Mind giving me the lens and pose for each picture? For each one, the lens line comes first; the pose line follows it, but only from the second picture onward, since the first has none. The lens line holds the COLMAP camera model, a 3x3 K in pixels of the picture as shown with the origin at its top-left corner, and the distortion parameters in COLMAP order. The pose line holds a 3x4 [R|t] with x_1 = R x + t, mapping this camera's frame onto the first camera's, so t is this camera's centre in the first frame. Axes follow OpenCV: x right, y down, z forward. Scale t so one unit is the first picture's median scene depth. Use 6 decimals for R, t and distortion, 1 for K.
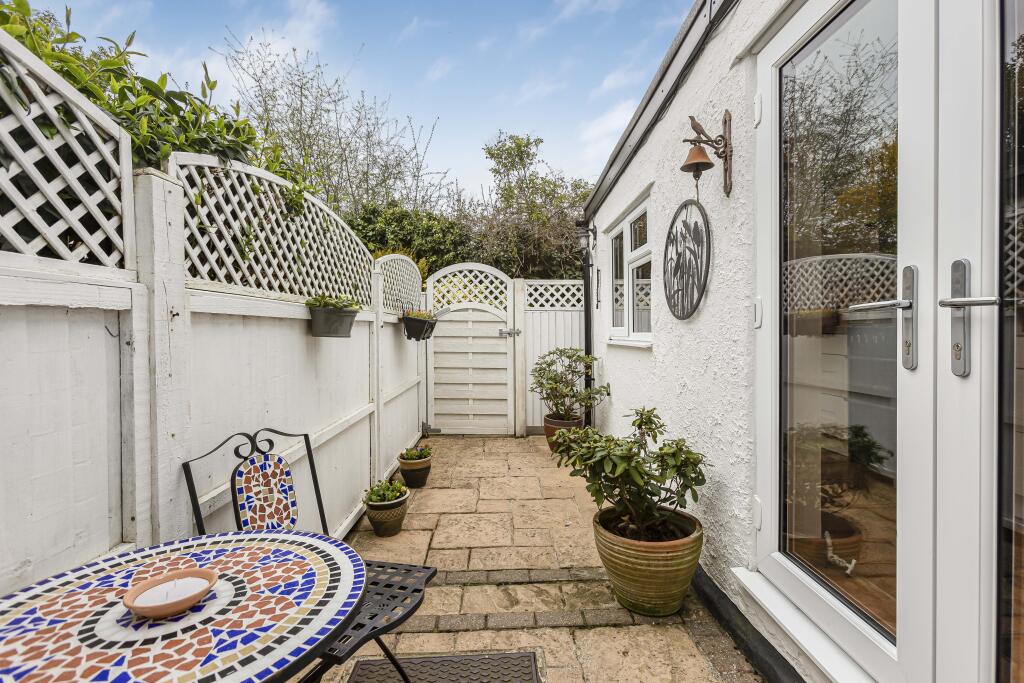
lens RADIAL K [[463.9, 0, 512.0], [0, 463.9, 341.5], [0, 0, 1]] dist [0.039405, 0.000794]
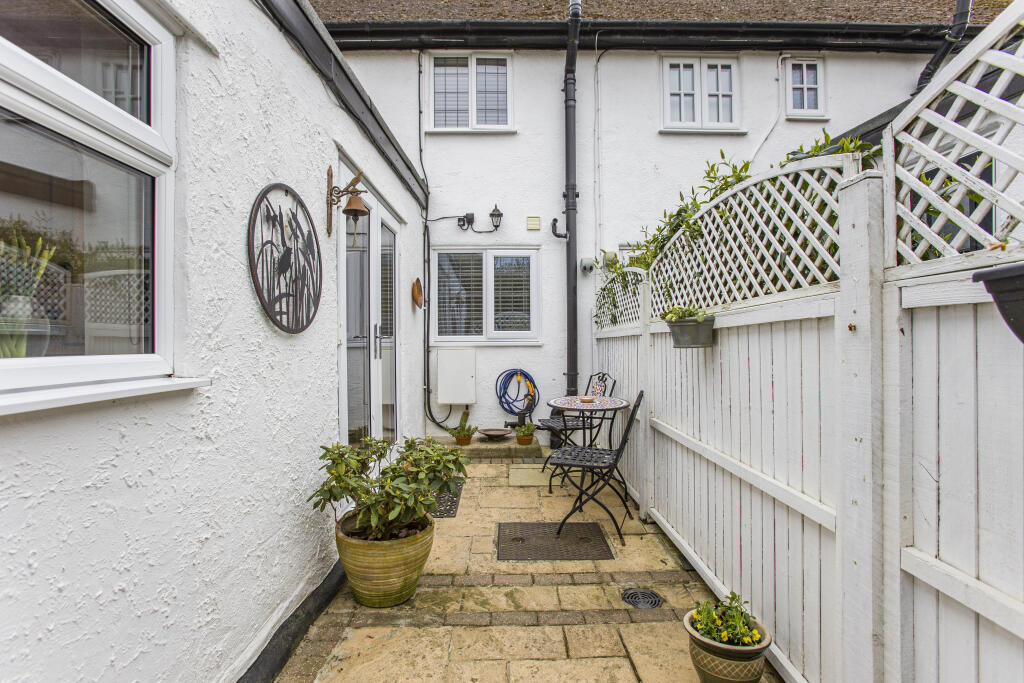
lens RADIAL K [[463.9, 0, 512.0], [0, 463.9, 341.5], [0, 0, 1]] dist [0.039405, 0.000794]
pose [[-0.999646, 0.023457, 0.012521, -0.027717], [0.023752, 0.999431, 0.023952, -0.048045], [-0.011952, 0.024241, -0.999635, 2.040454]]
